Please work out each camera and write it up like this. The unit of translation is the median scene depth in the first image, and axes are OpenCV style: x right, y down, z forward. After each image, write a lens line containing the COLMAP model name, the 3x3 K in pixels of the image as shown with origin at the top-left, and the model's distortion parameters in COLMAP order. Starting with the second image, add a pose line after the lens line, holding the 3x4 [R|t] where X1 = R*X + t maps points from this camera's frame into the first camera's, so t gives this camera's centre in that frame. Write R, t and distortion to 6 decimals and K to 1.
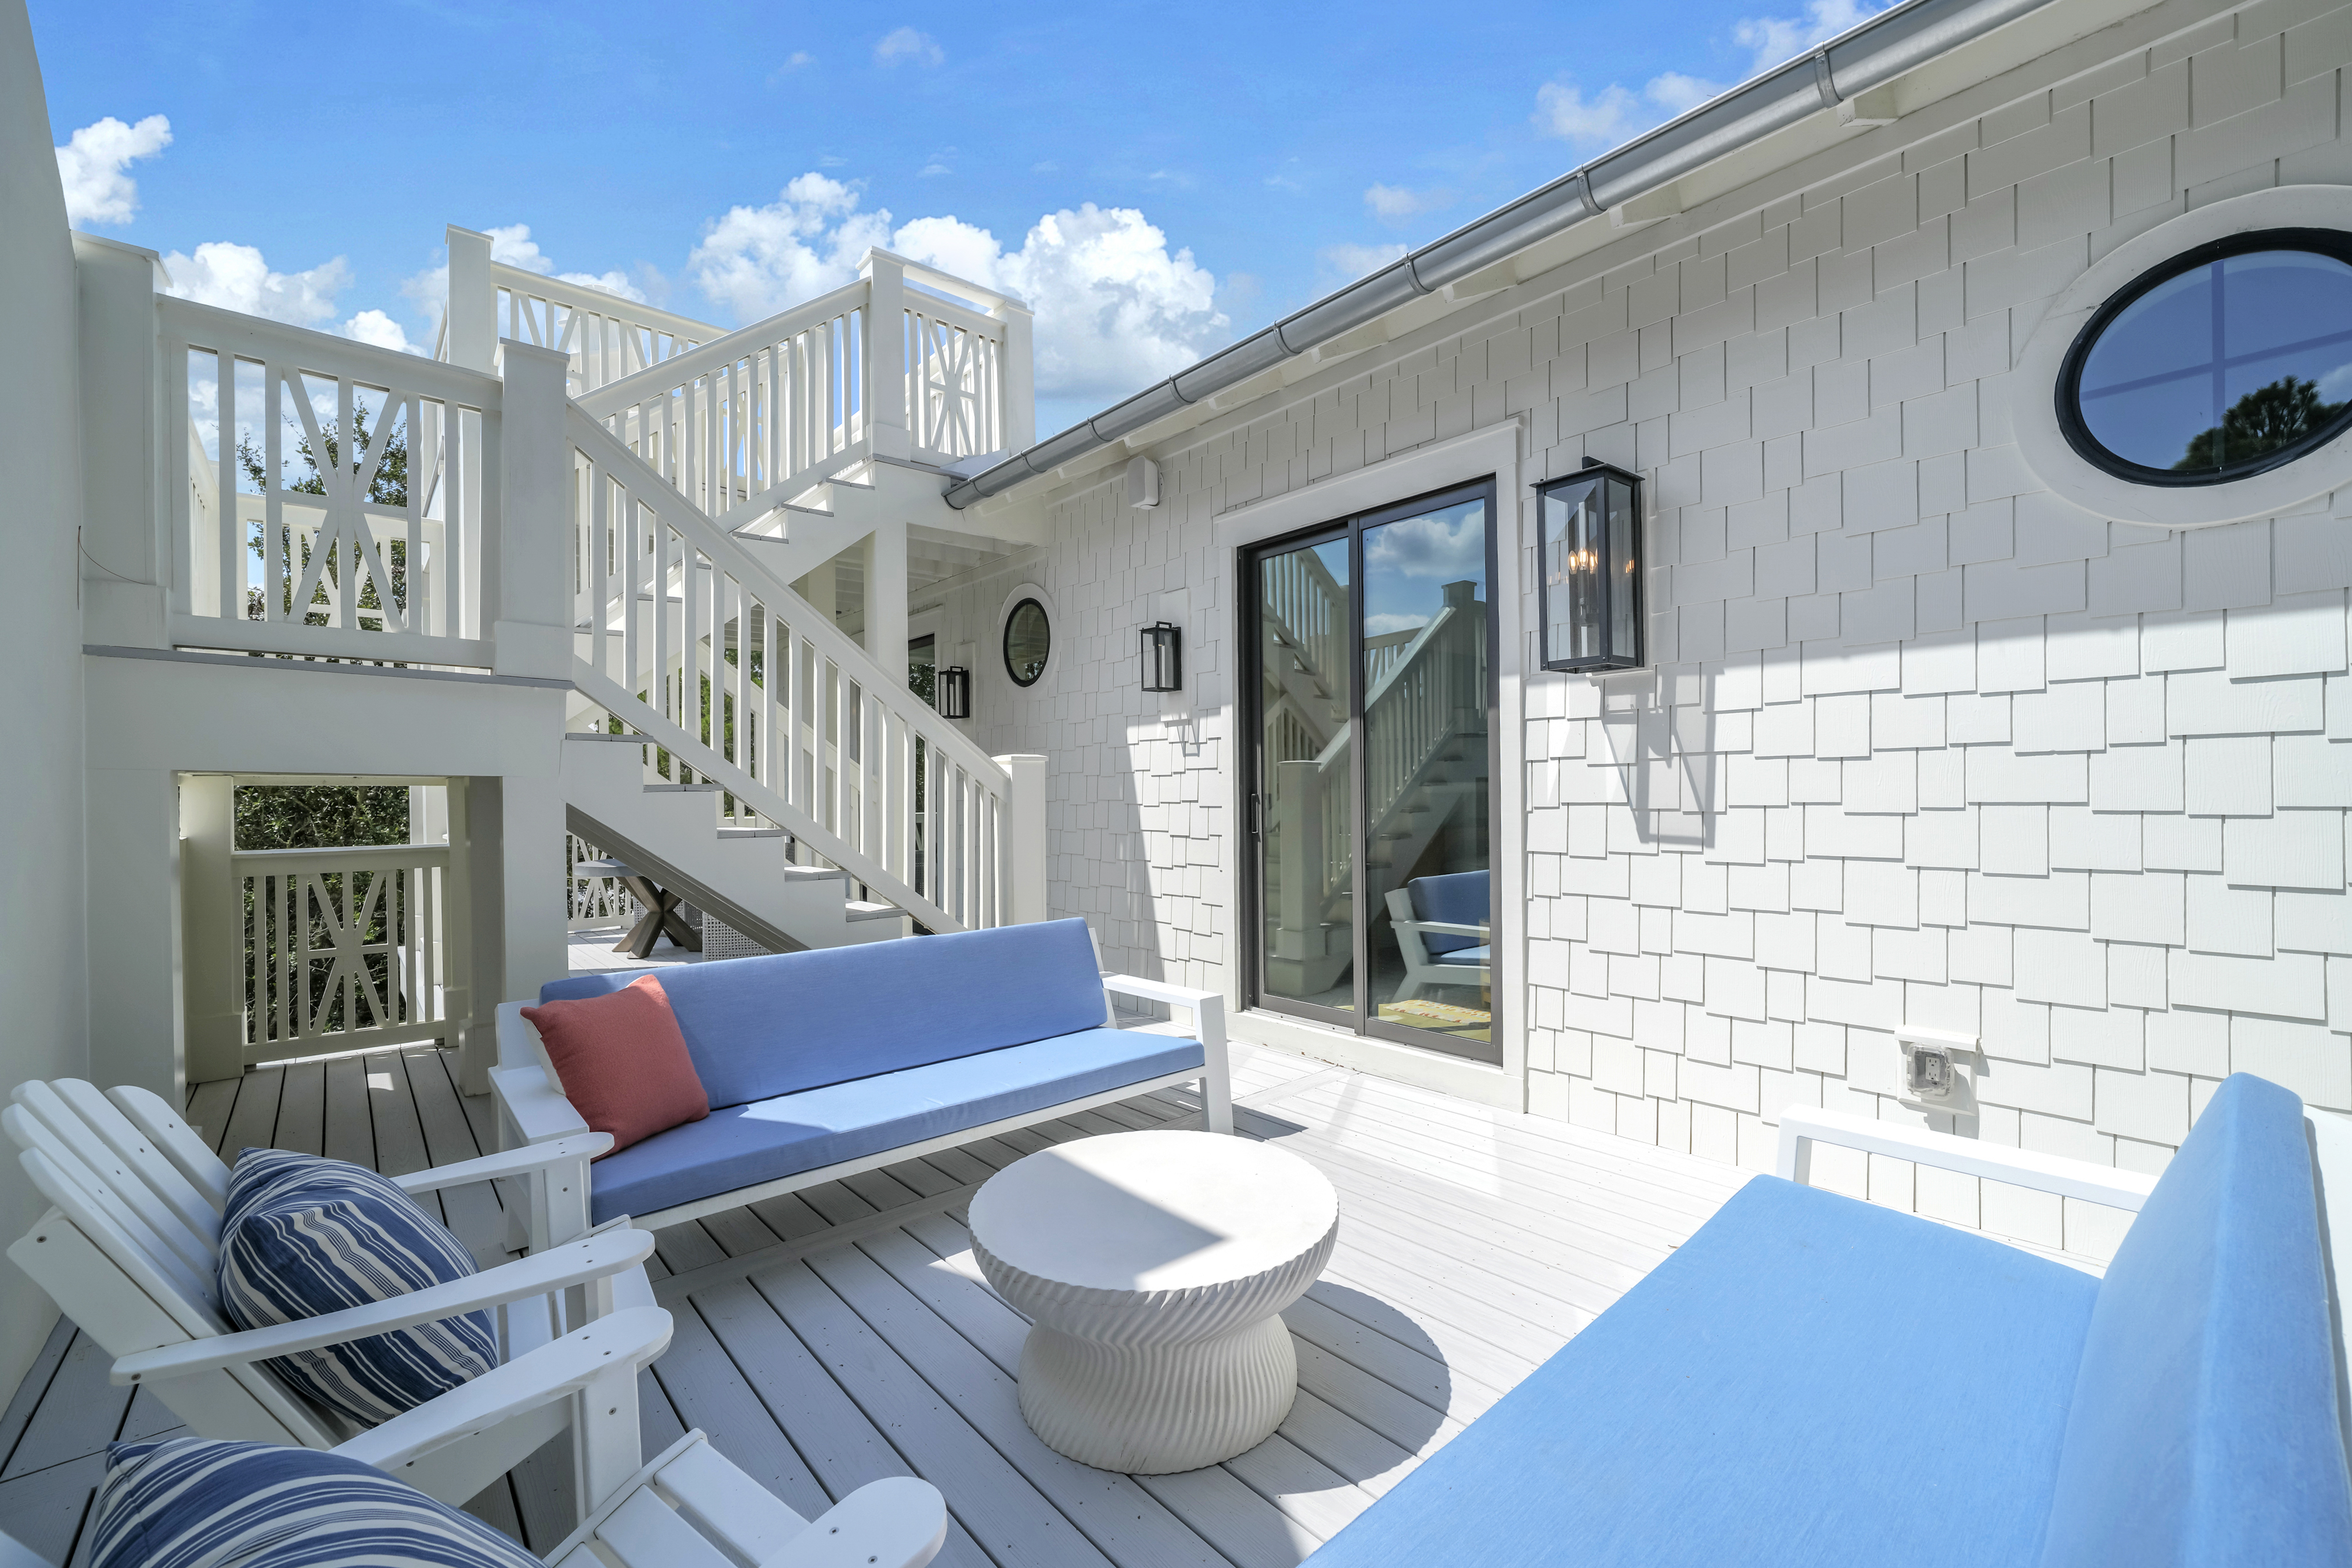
lens RADIAL K [[968.6, 0, 1193.1], [0, 968.6, 789.7], [0, 0, 1]] dist [0.000150, 0.000401]
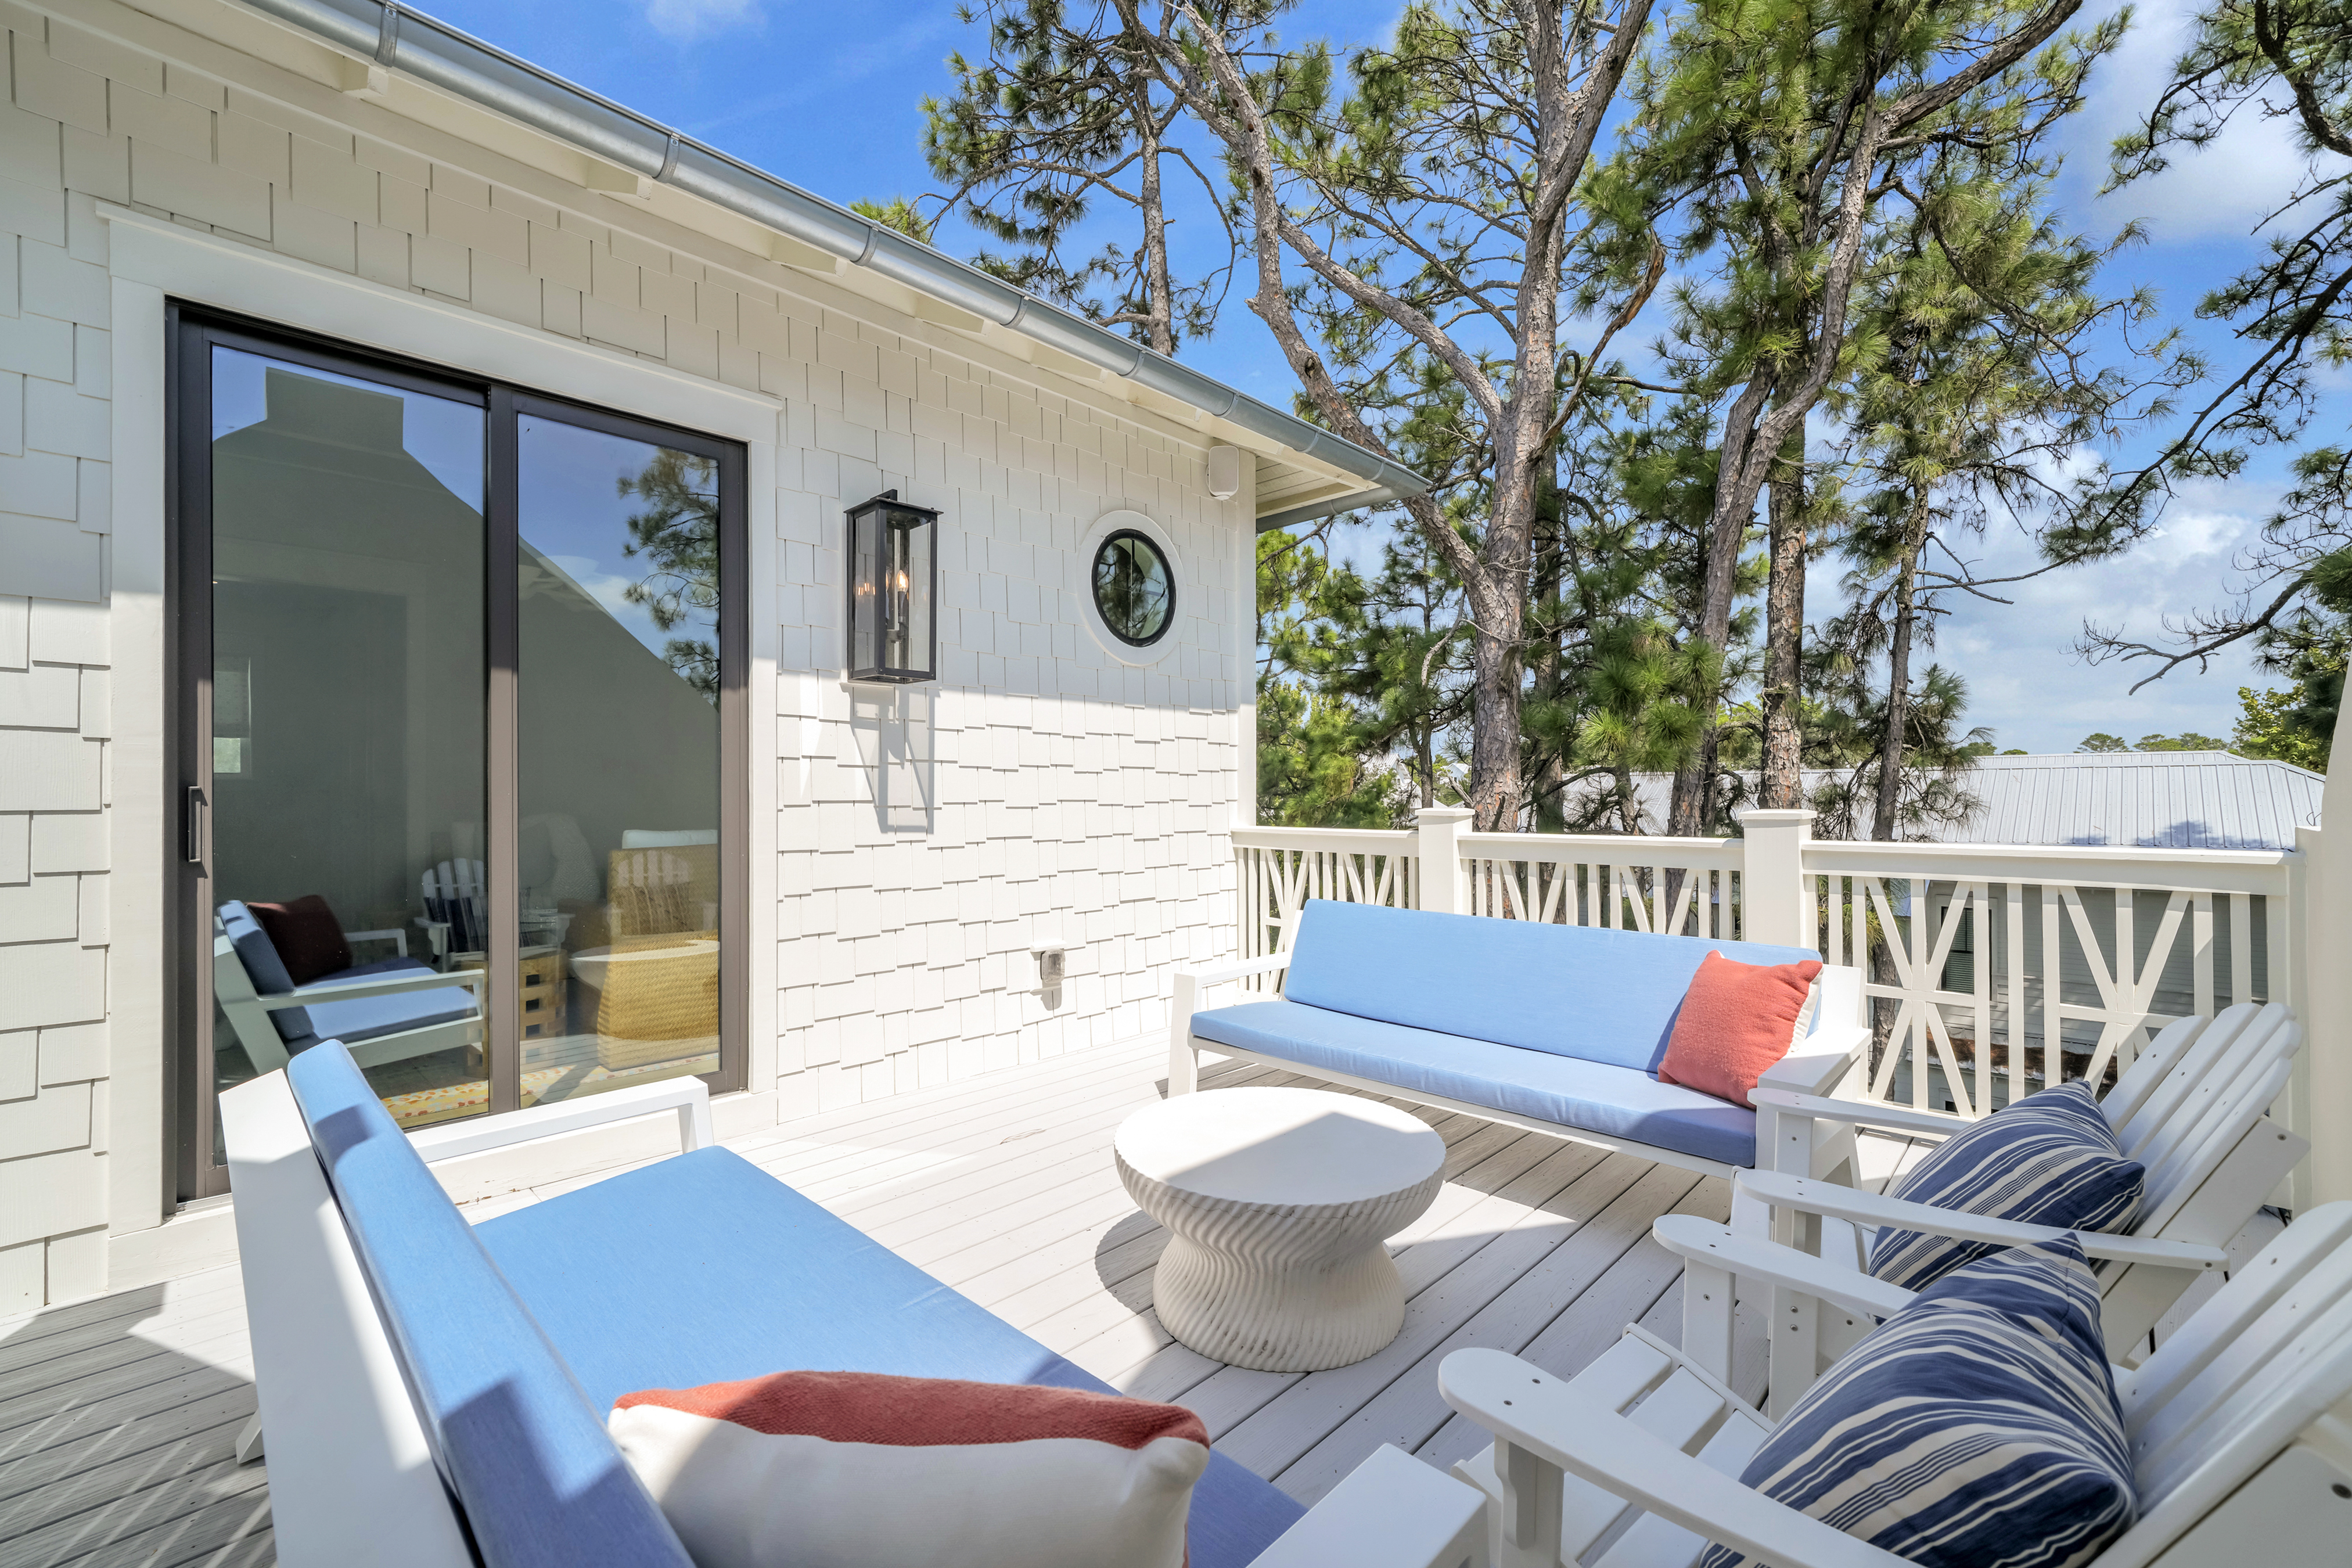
lens RADIAL K [[968.6, 0, 1182.6], [0, 968.6, 792.1], [0, 0, 1]] dist [0.000150, 0.000401]
pose [[-0.078305, 0.016256, 0.996797, -0.736097], [0.000687, 0.999868, -0.016252, 0.023775], [-0.996929, -0.000588, -0.078306, 0.764509]]
